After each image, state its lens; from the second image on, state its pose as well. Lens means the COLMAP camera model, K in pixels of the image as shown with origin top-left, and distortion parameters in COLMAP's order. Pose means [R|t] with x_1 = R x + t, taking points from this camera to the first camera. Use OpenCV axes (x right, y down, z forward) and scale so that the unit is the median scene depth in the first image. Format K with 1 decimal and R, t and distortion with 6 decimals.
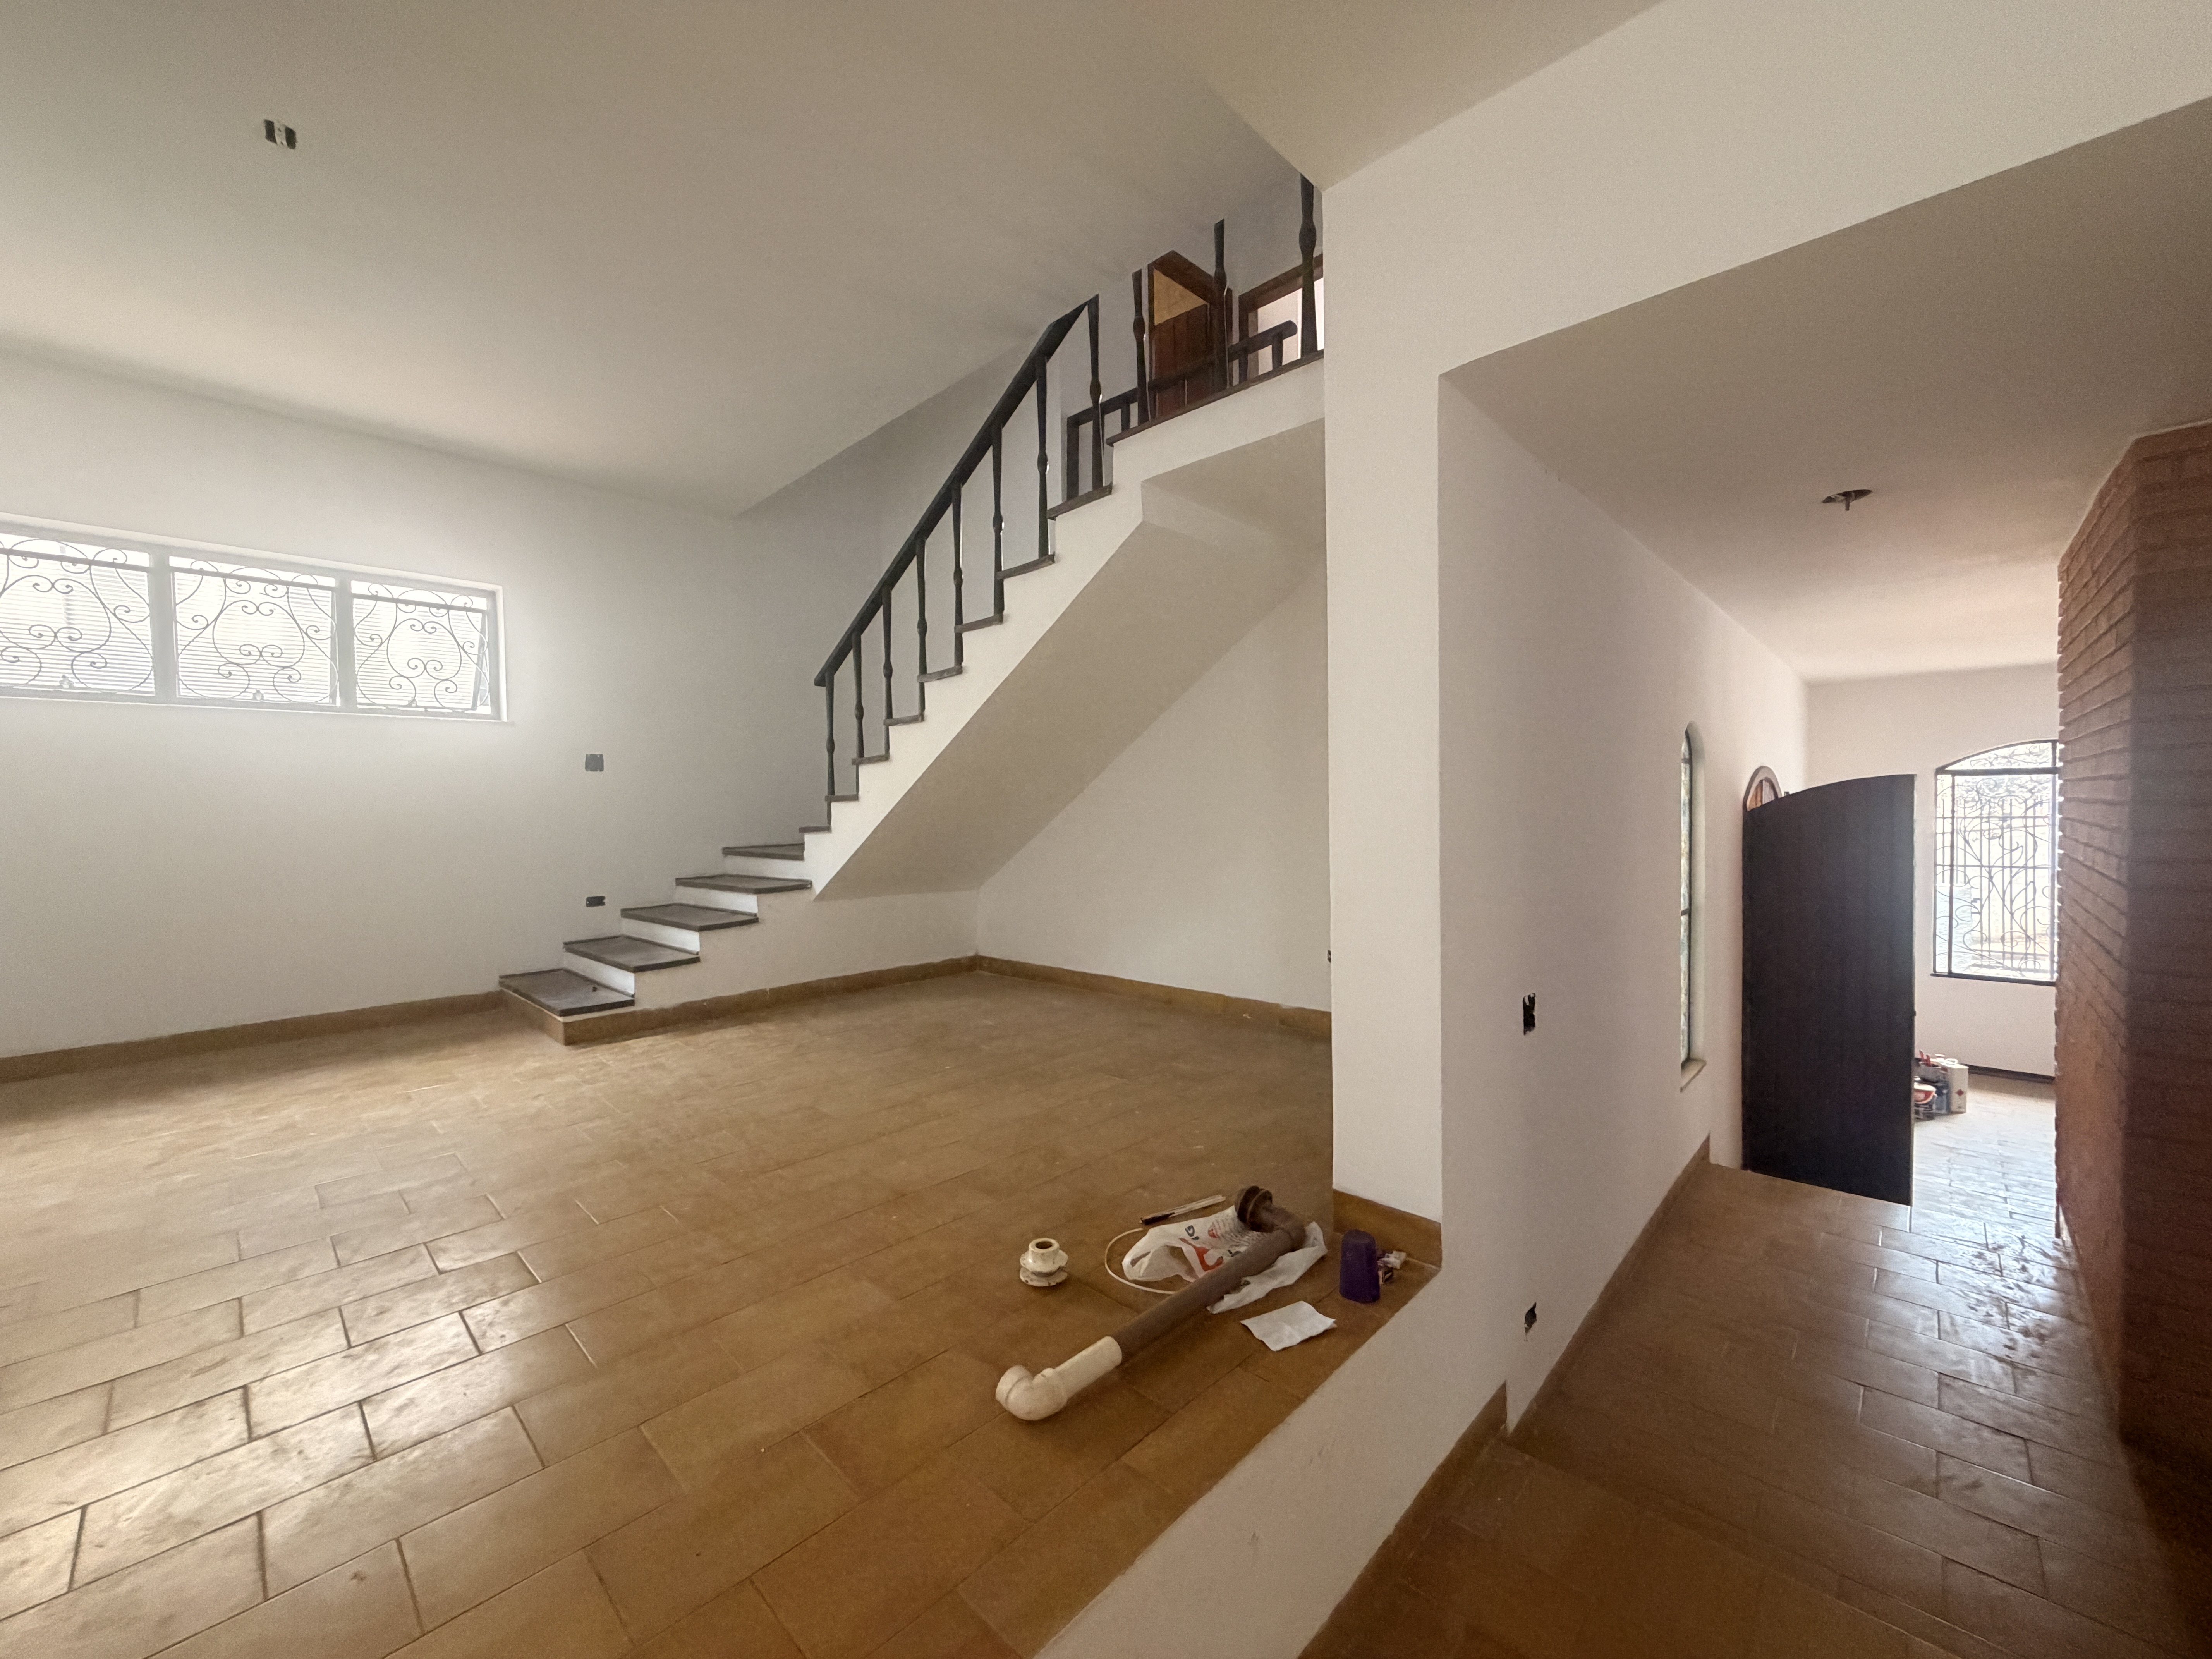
lens RADIAL K [[878.1, 0, 1089.4], [0, 878.1, 838.5], [0, 0, 1]] dist [-0.000890, -0.000071]
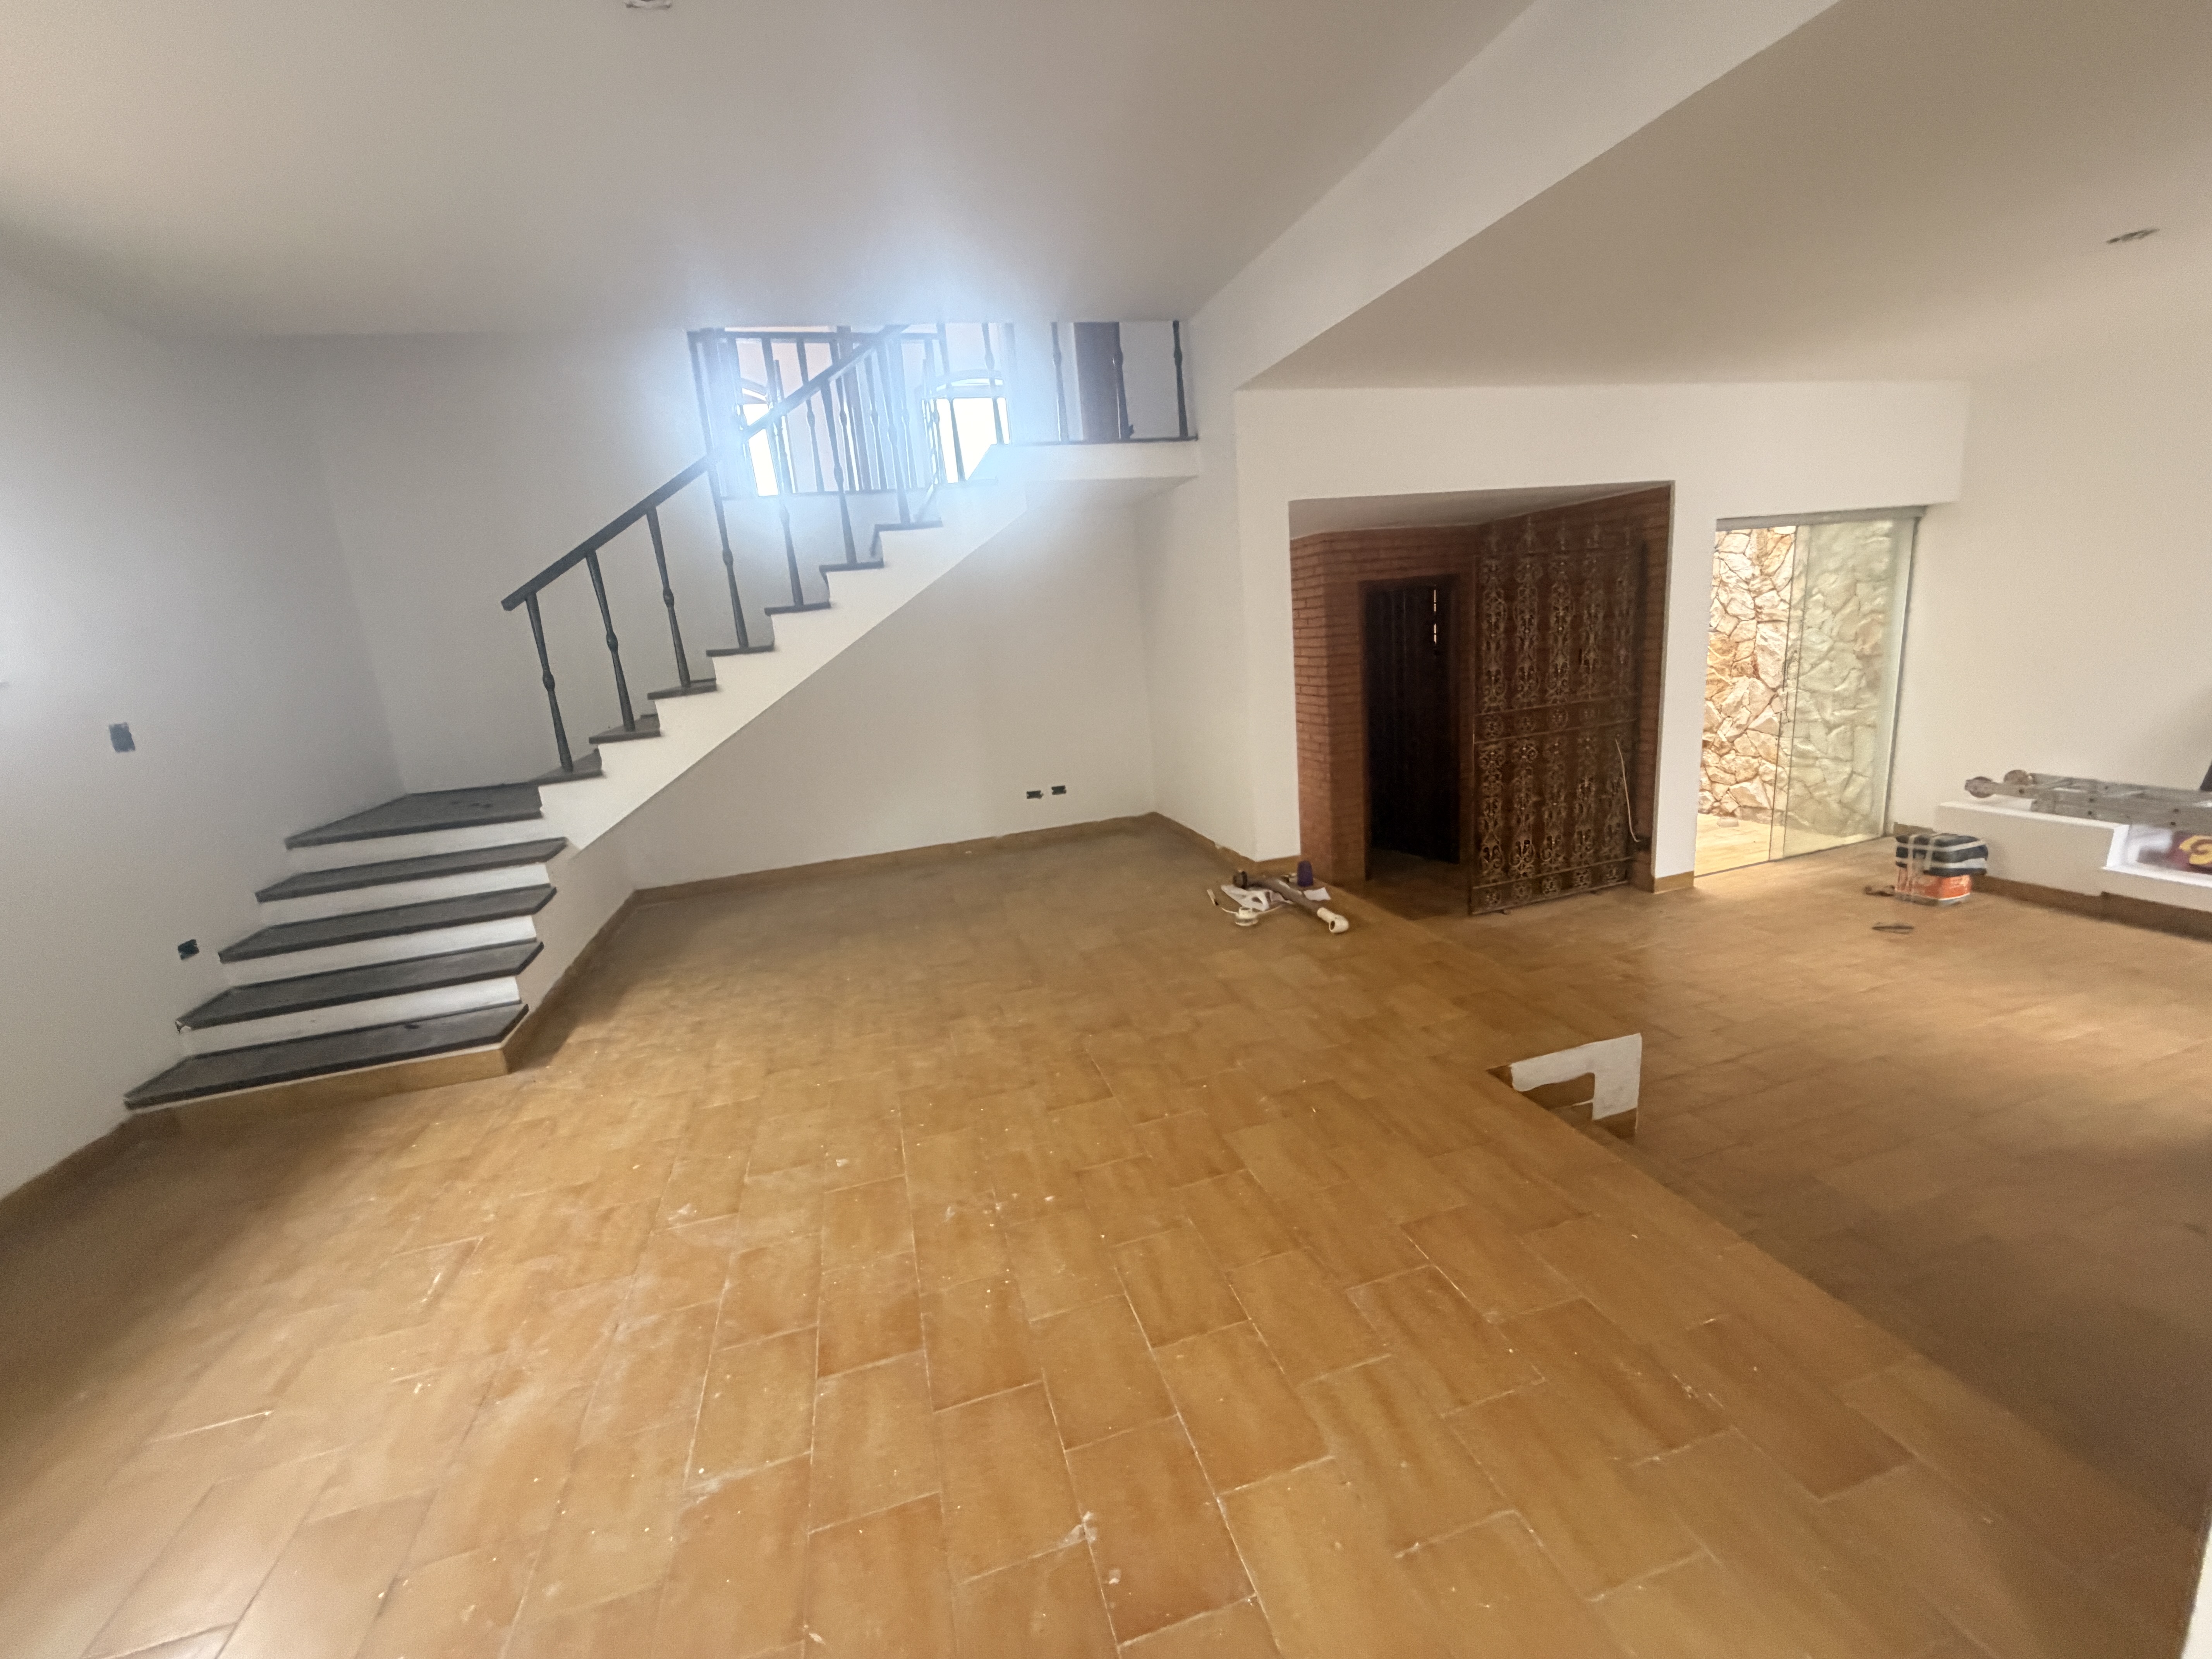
lens RADIAL K [[878.1, 0, 1094.1], [0, 878.1, 828.7], [0, 0, 1]] dist [-0.000890, -0.000071]
pose [[0.500277, -0.215796, 0.838543, -0.905967], [0.110888, 0.976438, 0.185127, -0.074861], [-0.858736, 0.000369, 0.512419, 0.101842]]
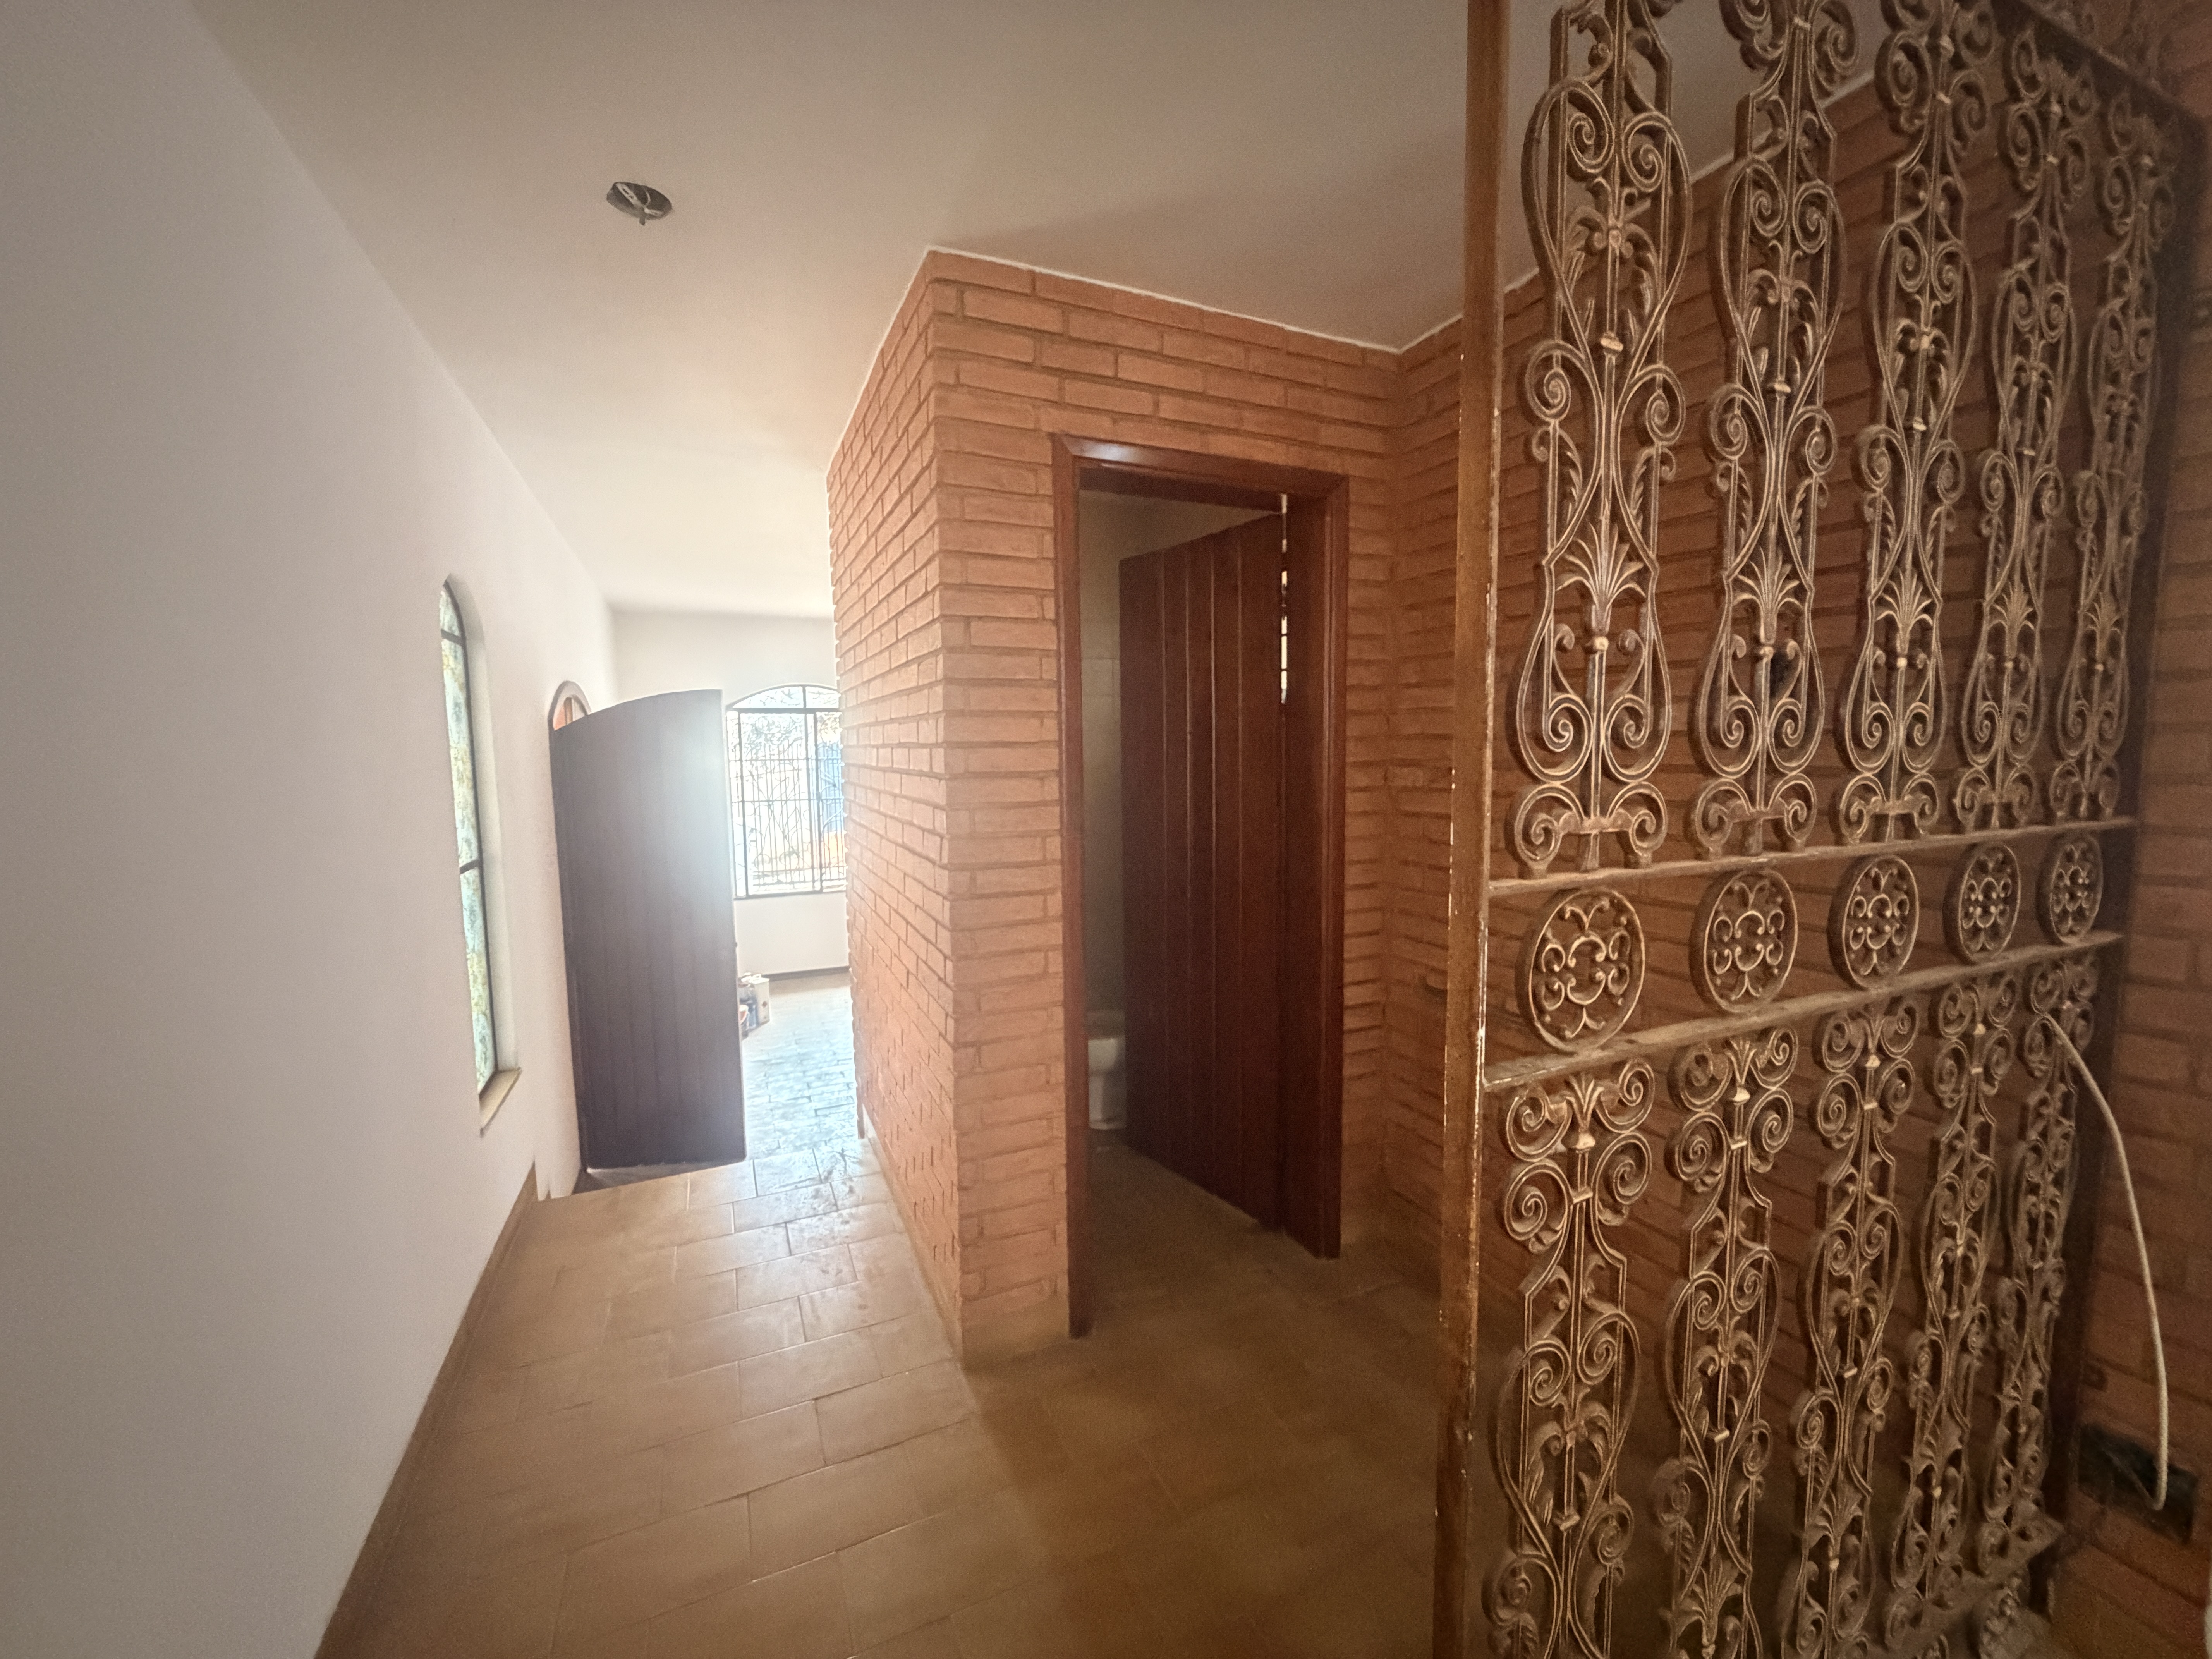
lens RADIAL K [[878.1, 0, 1105.0], [0, 878.1, 821.2], [0, 0, 1]] dist [-0.000890, -0.000071]
pose [[0.374005, -0.067330, 0.924979, 0.226031], [0.040479, 0.997596, 0.056249, 0.029876], [-0.926543, 0.016405, 0.375832, 0.277462]]
